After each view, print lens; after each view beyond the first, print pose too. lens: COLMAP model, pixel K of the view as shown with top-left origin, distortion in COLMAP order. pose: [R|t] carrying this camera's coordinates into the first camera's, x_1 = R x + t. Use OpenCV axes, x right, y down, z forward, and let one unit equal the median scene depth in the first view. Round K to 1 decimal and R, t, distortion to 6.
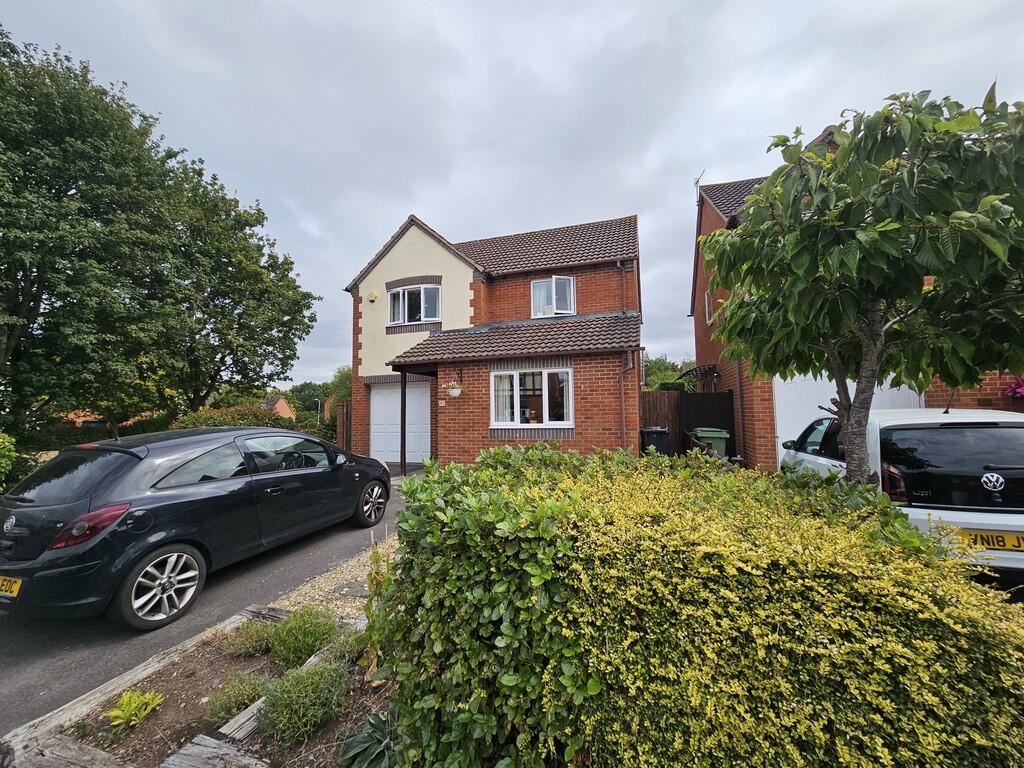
lens RADIAL K [[416.1, 0, 512.0], [0, 416.1, 384.0], [0, 0, 1]] dist [0.000988, 0.000103]
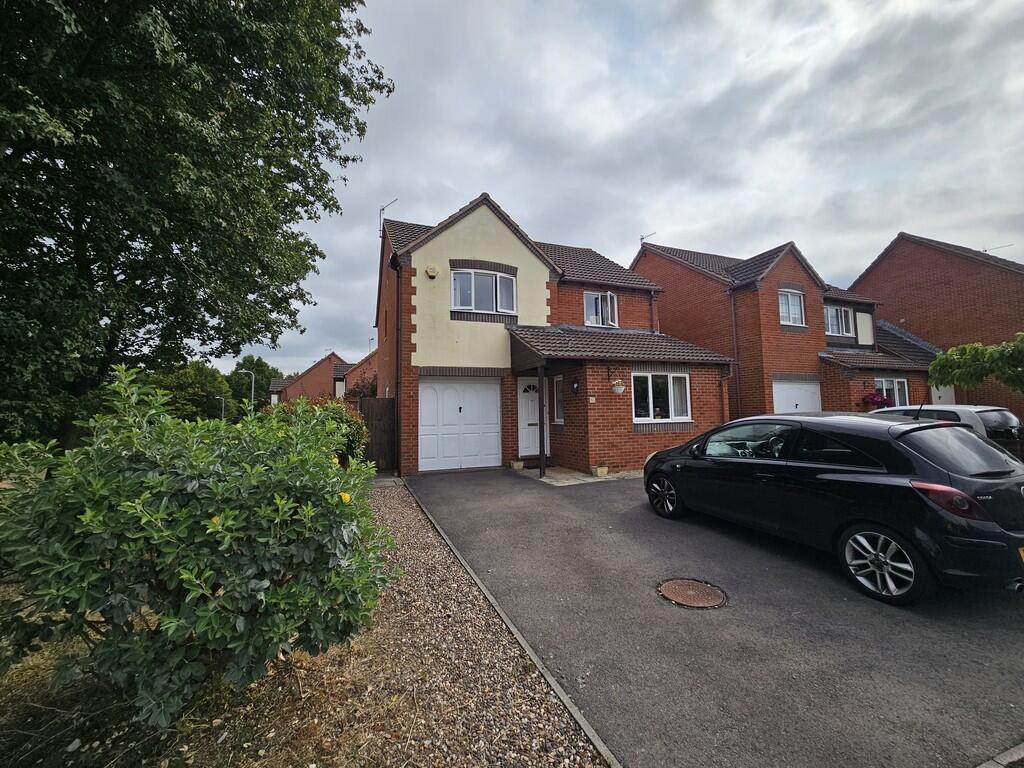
lens RADIAL K [[418.7, 0, 510.0], [0, 418.7, 381.1], [0, 0, 1]] dist [0.000092, 0.000290]
pose [[0.770403, 0.050109, 0.635585, -0.795163], [-0.036759, 0.998739, -0.034184, 0.034688], [-0.636497, 0.002972, 0.771274, 0.271999]]
